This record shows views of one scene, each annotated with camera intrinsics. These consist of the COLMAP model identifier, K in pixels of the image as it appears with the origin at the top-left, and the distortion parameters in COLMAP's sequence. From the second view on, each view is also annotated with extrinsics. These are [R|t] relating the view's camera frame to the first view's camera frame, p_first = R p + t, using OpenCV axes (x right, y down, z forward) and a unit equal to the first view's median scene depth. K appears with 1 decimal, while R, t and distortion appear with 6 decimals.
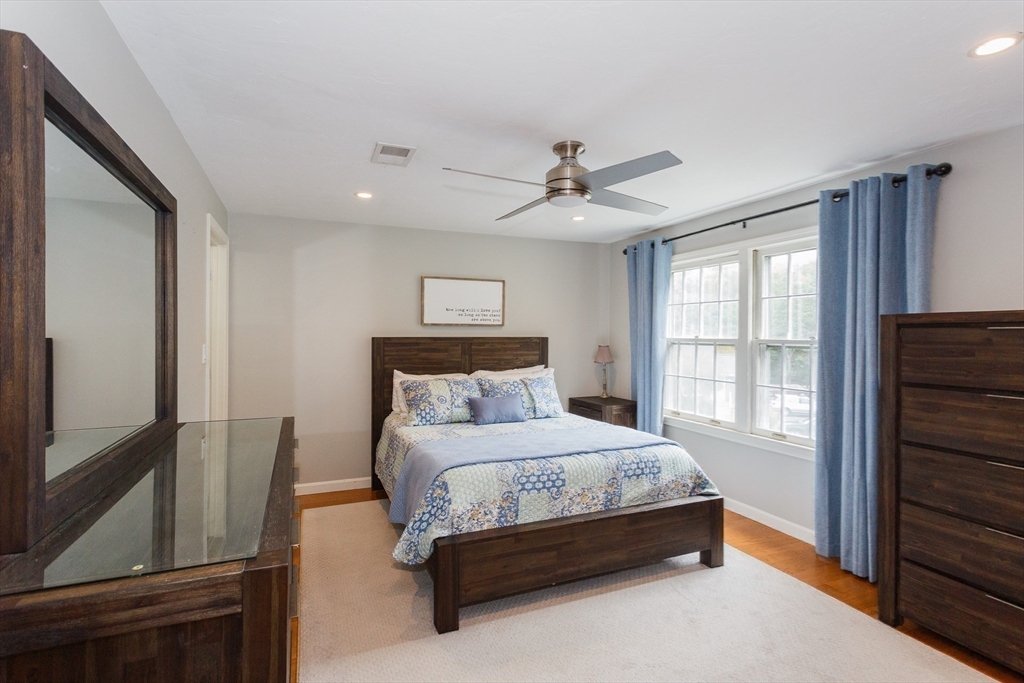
lens RADIAL K [[496.5, 0, 515.2], [0, 496.5, 337.7], [0, 0, 1]] dist [0.001236, 0.000736]
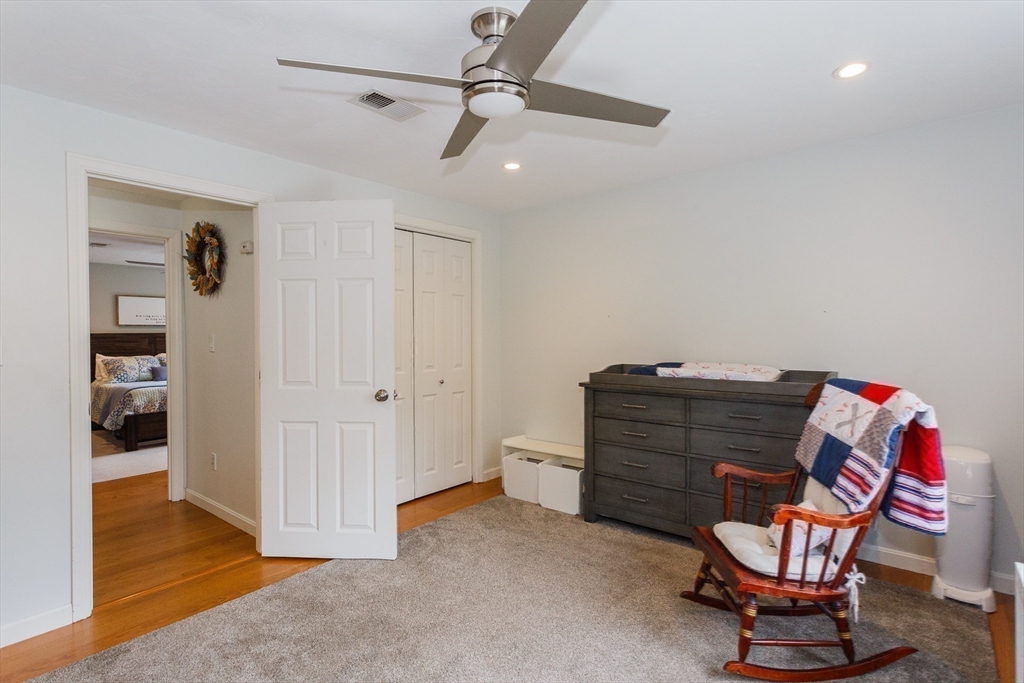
lens RADIAL K [[496.5, 0, 515.2], [0, 496.5, 337.7], [0, 0, 1]] dist [0.001236, 0.000736]
pose [[0.883236, -0.018111, 0.468579, 0.224980], [0.013108, 0.999817, 0.013935, 0.008412], [-0.468745, -0.006166, 0.883312, -1.180362]]
